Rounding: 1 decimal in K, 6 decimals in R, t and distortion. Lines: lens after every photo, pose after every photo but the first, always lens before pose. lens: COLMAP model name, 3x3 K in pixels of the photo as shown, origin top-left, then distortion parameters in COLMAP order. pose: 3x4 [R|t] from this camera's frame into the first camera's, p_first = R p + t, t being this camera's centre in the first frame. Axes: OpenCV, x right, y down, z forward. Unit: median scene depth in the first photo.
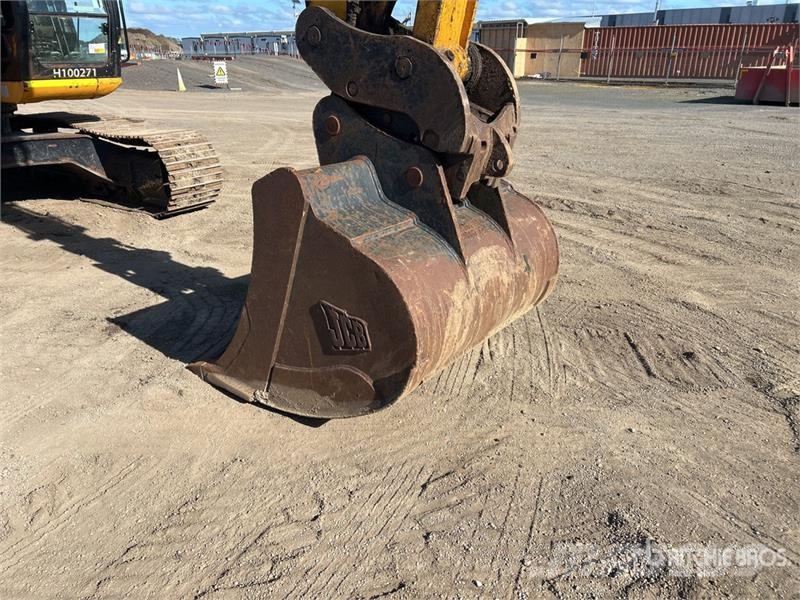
lens RADIAL K [[605.0, 0, 397.0], [0, 605.0, 303.0], [0, 0, 1]] dist [0.068295, -0.070617]
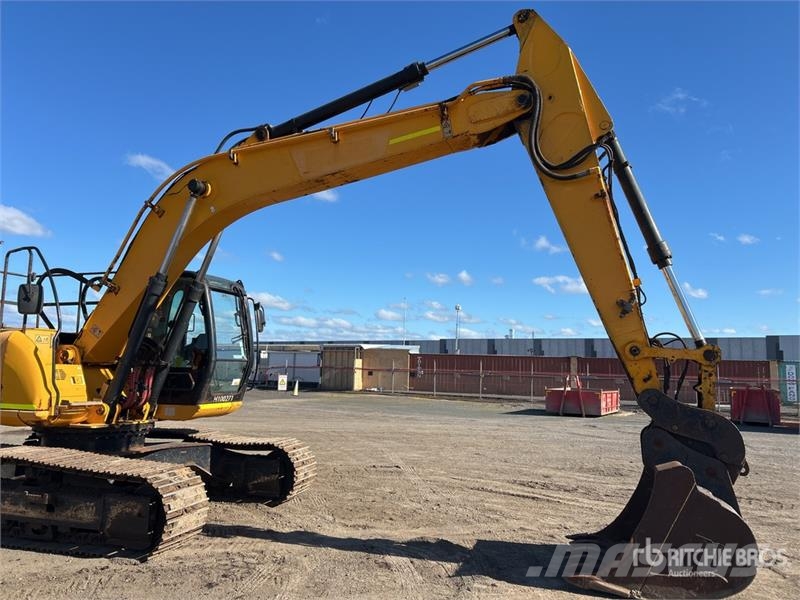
lens RADIAL K [[605.0, 0, 408.8], [0, 605.0, 285.7], [0, 0, 1]] dist [0.068295, -0.070617]
pose [[0.944643, 0.068516, 0.320866, -0.108599], [0.099656, 0.871833, -0.479557, 0.019675], [-0.312599, 0.484987, 0.816743, -0.070447]]
